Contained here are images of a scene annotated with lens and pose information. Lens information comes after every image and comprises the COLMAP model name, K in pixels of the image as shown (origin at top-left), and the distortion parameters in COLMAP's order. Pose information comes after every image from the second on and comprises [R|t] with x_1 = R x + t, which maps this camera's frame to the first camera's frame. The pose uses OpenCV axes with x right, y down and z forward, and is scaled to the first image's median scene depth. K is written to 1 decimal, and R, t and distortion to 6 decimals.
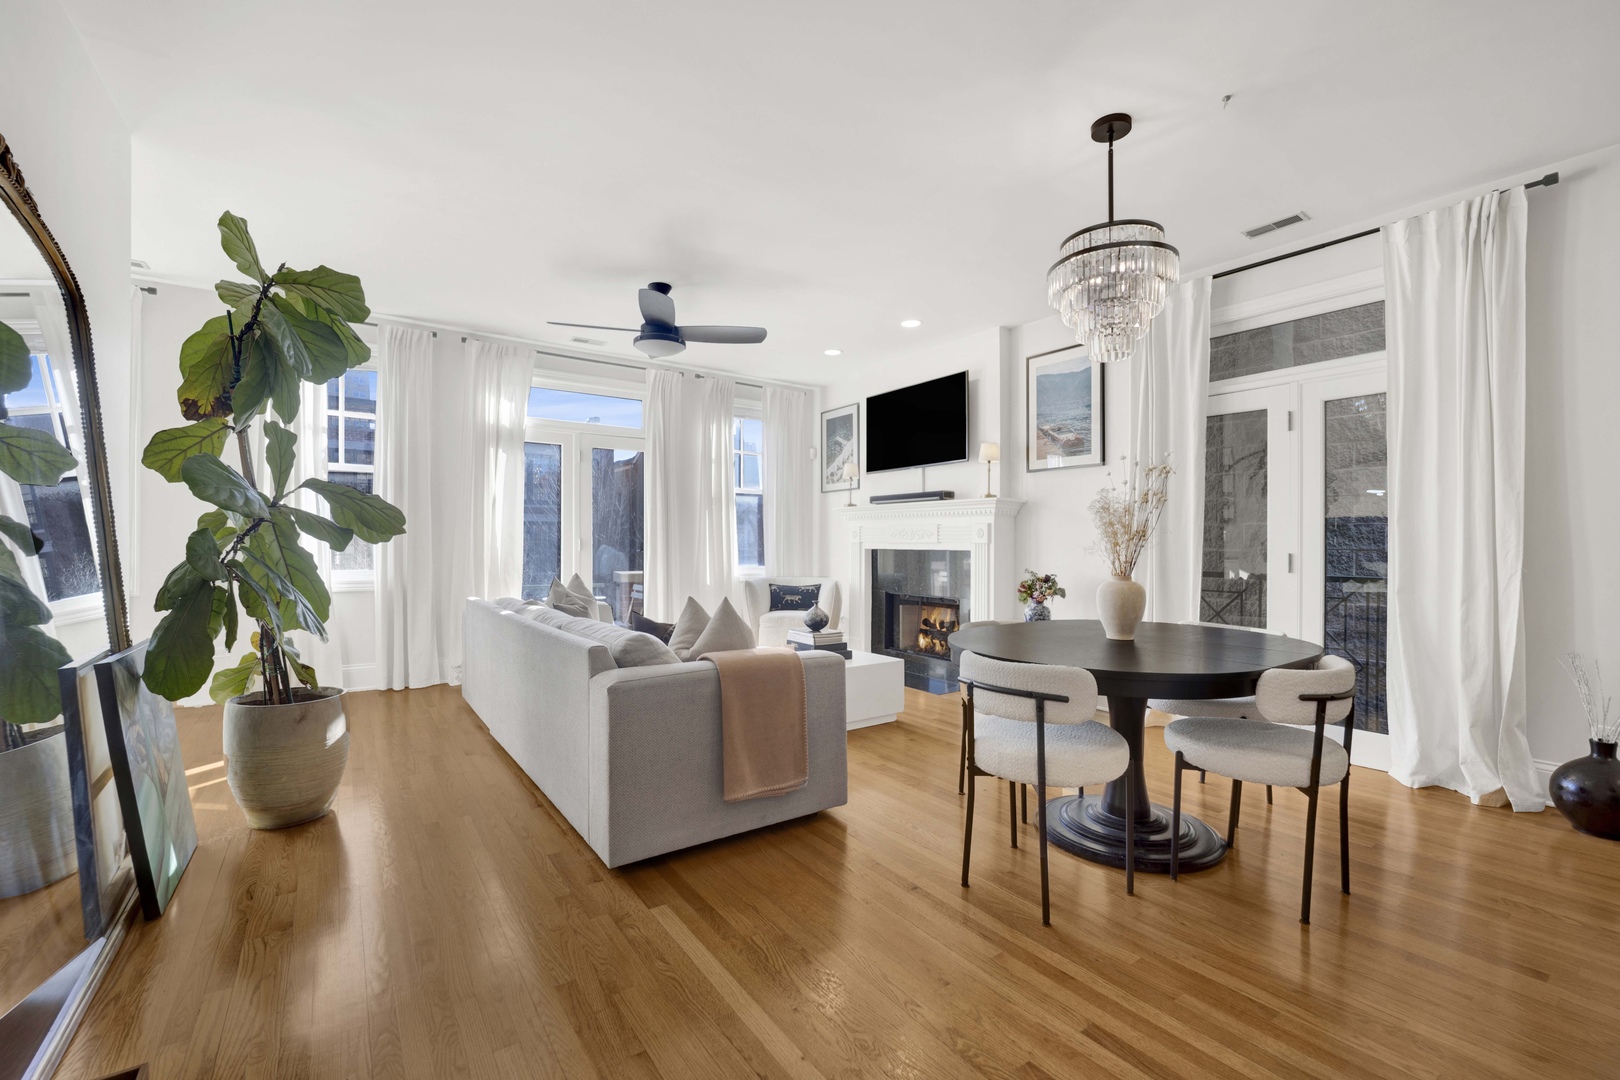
lens RADIAL K [[656.0, 0, 803.5], [0, 656.0, 542.6], [0, 0, 1]] dist [-0.016494, 0.000042]
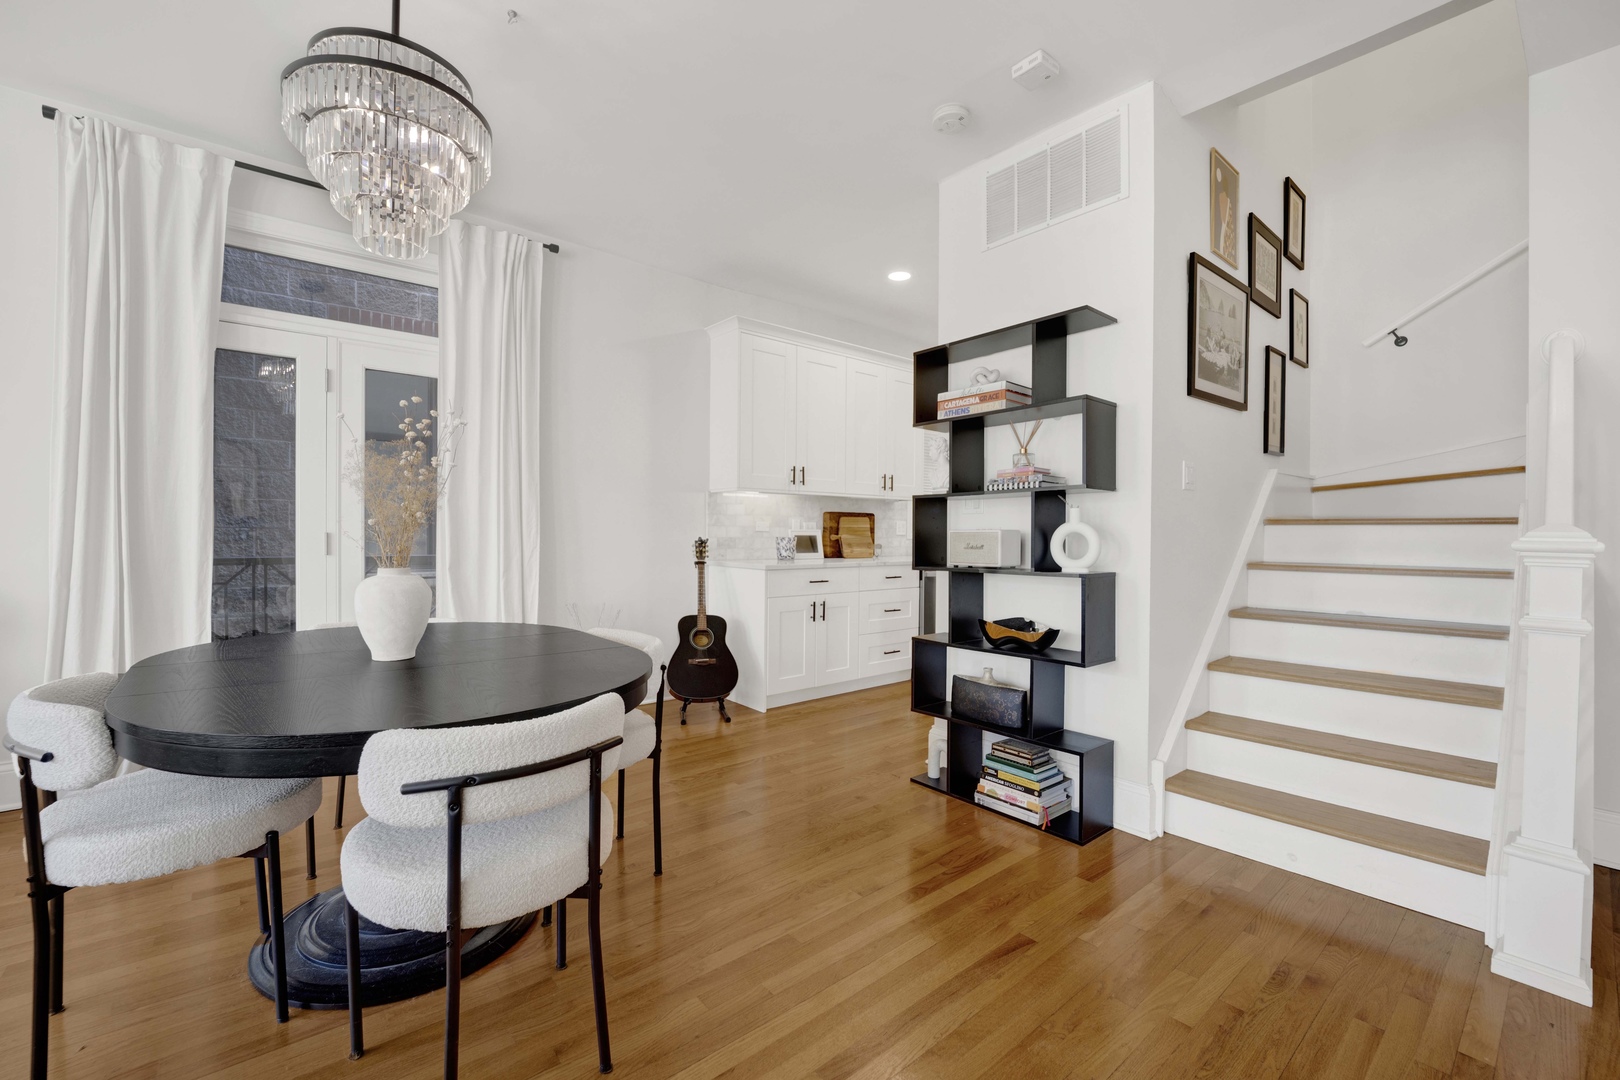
lens RADIAL K [[656.0, 0, 804.1], [0, 656.0, 532.1], [0, 0, 1]] dist [-0.016494, 0.000042]
pose [[-0.059425, -0.012126, 0.998159, -0.163719], [-0.008949, 0.999893, 0.011614, -0.000383], [-0.998193, -0.008243, -0.059527, 0.418371]]
